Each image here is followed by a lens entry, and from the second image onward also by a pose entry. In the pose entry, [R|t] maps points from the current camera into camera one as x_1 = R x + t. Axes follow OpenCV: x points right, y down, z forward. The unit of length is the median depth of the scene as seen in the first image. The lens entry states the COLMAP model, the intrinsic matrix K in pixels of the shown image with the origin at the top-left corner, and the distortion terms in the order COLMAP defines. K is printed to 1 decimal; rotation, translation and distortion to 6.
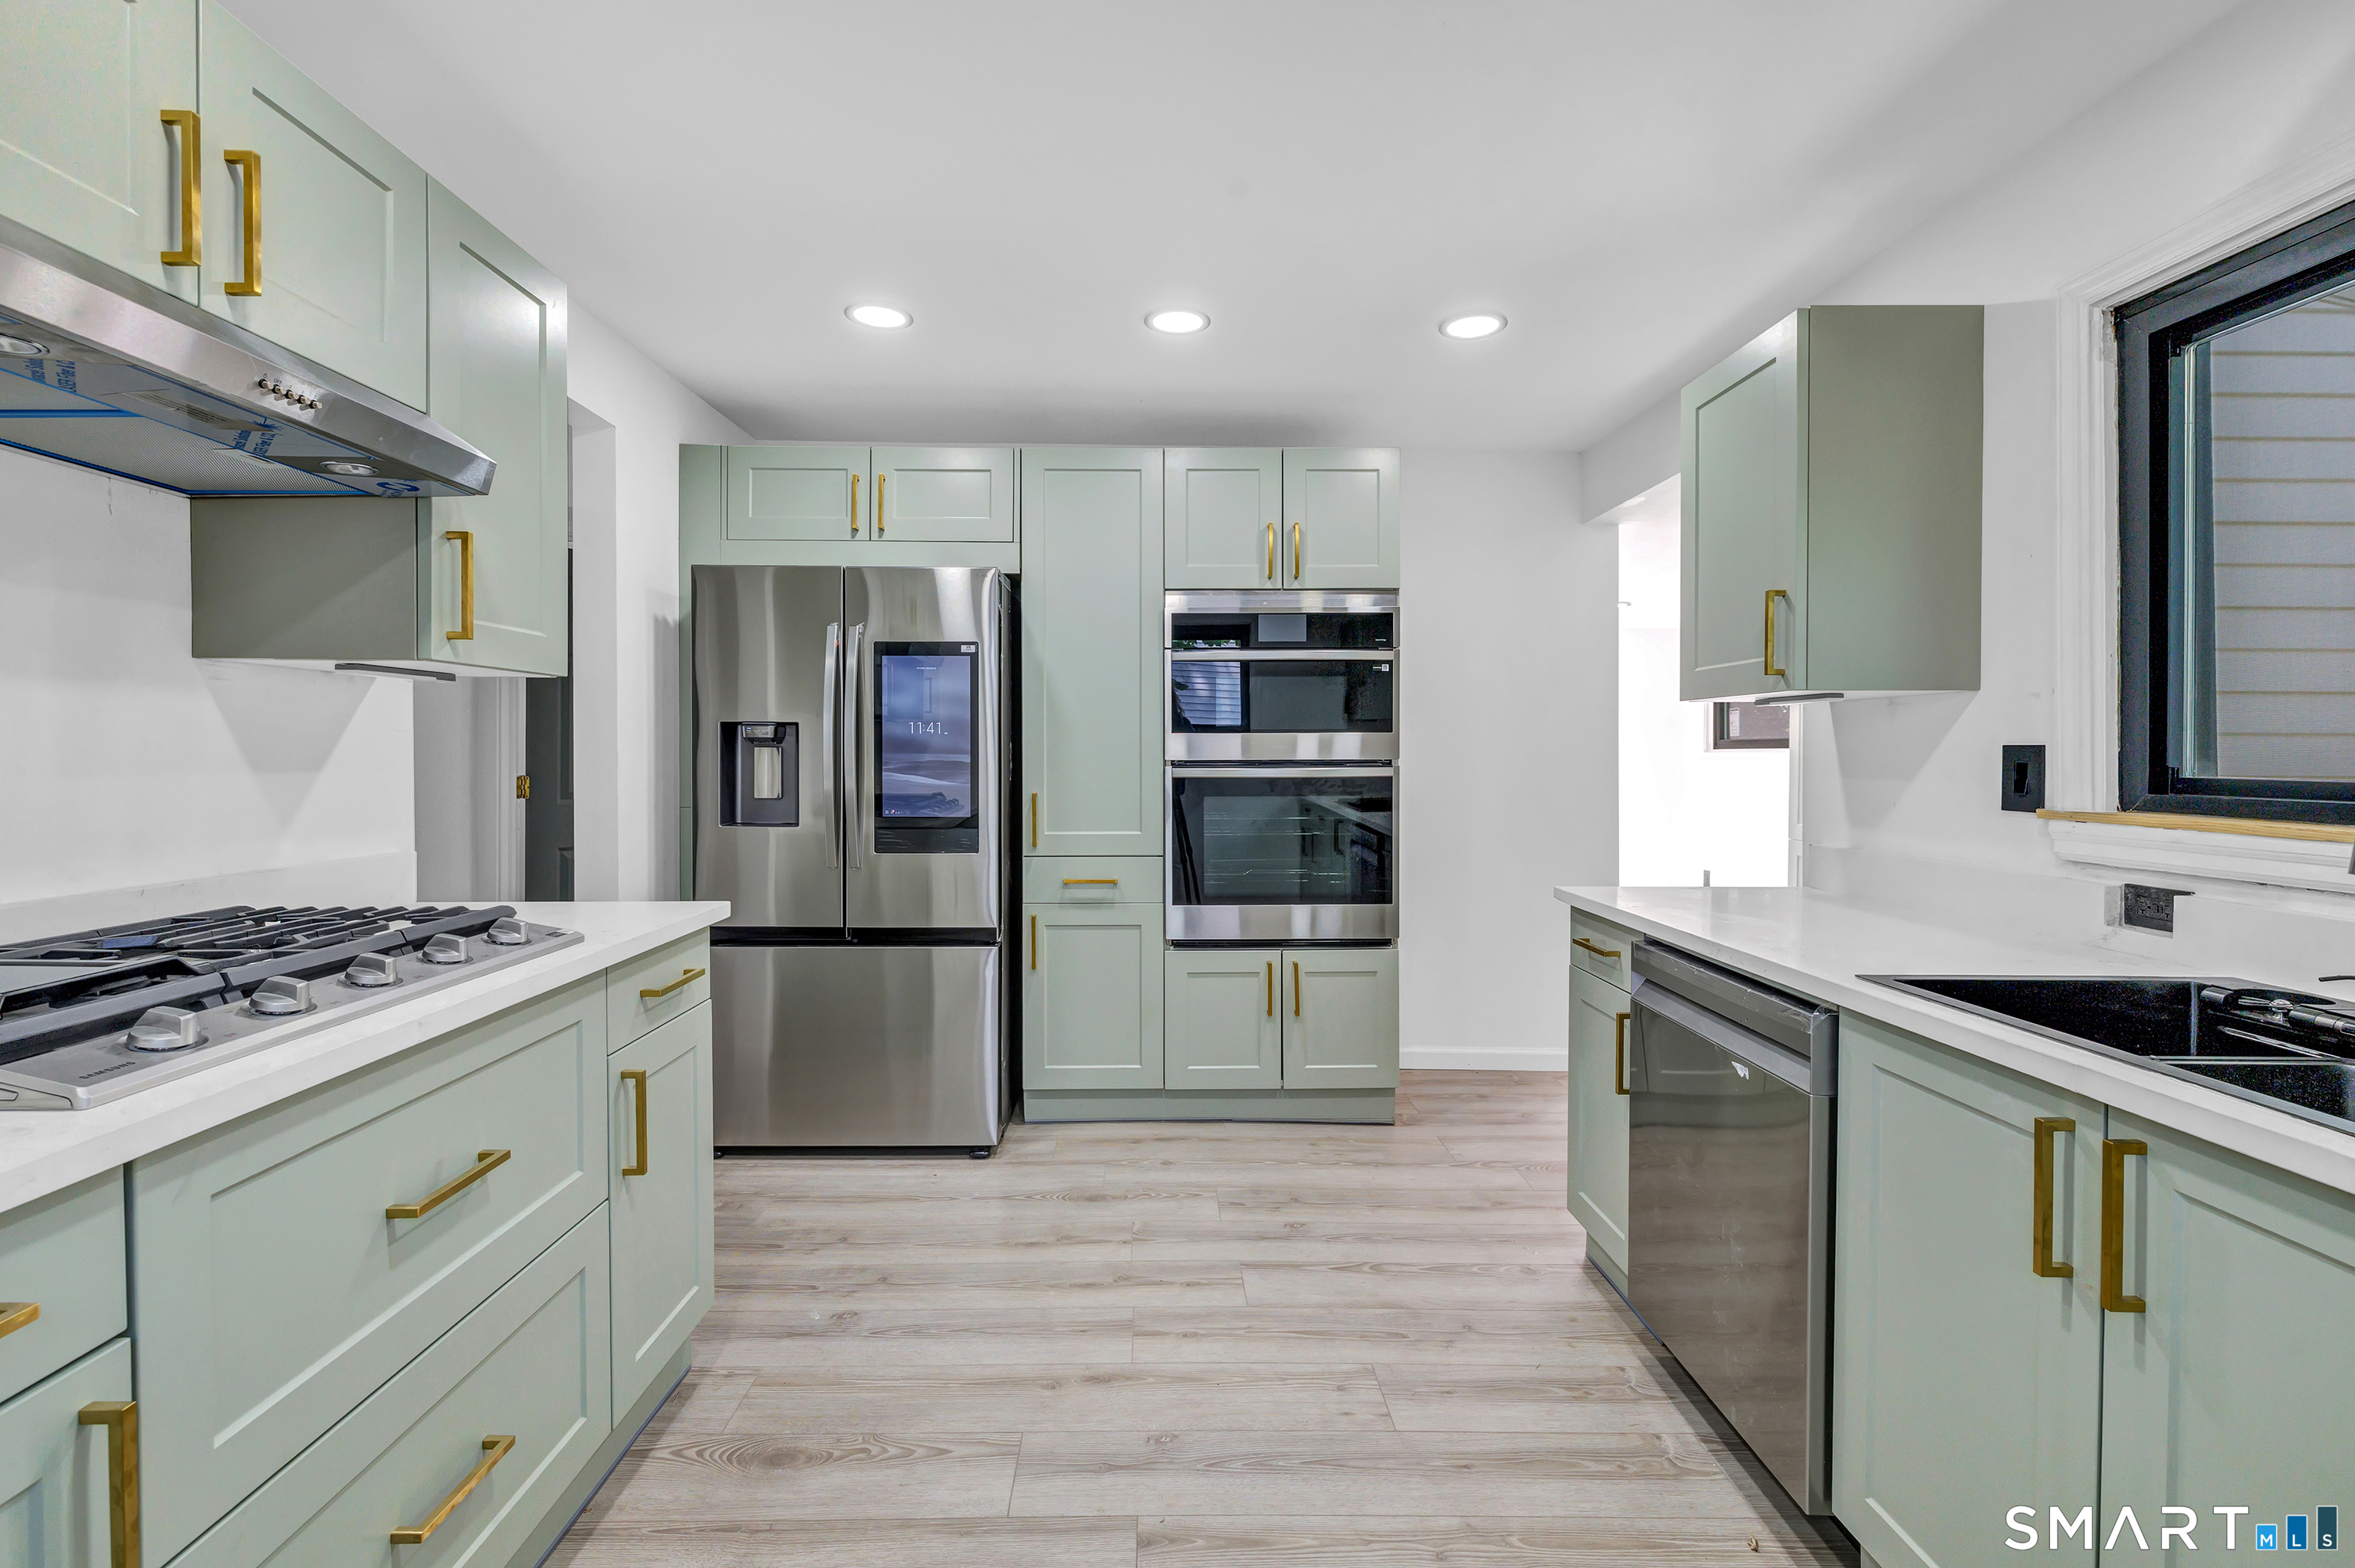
lens RADIAL K [[1028.0, 0, 1122.9], [0, 1028.0, 762.5], [0, 0, 1]] dist [-0.001511, 0.000092]
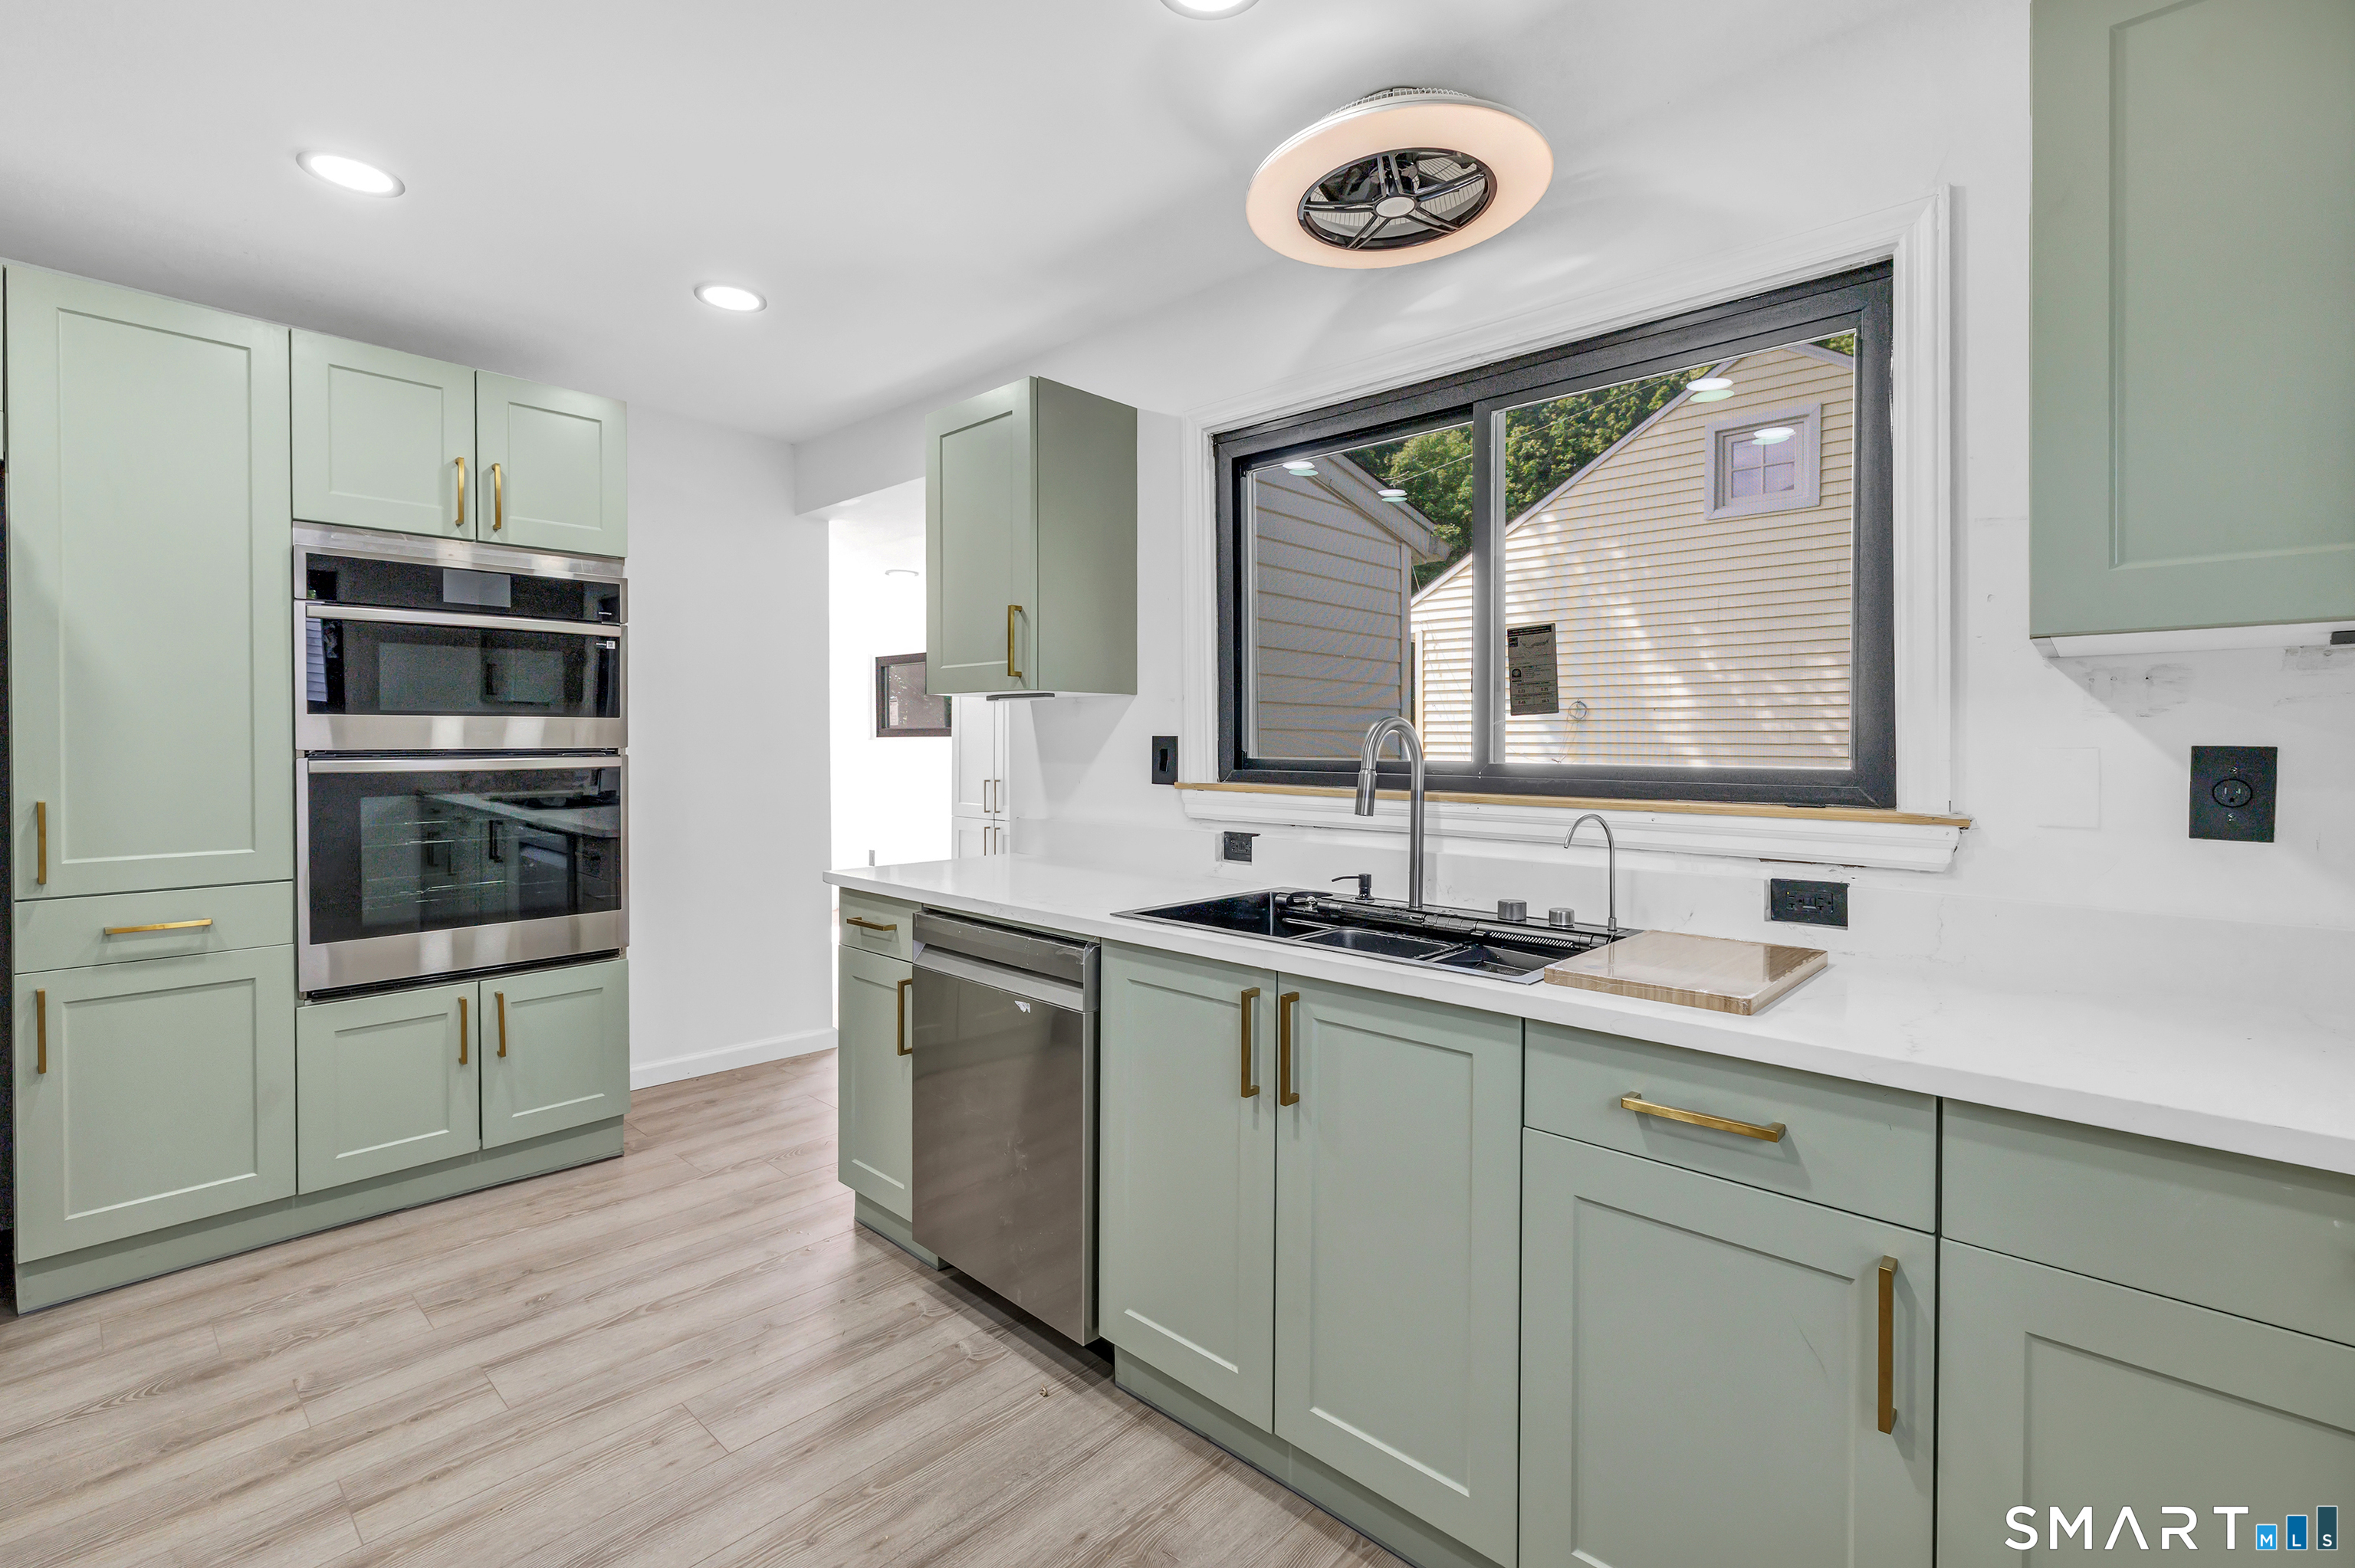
lens RADIAL K [[1073.7, 0, 1177.8], [0, 1073.7, 748.3], [0, 0, 1]] dist [-0.001896, 0.000300]
pose [[0.670950, -0.003796, 0.741493, -0.145601], [0.005172, 0.999987, 0.000440, -0.000841], [-0.741485, 0.003540, 0.670960, 0.017656]]
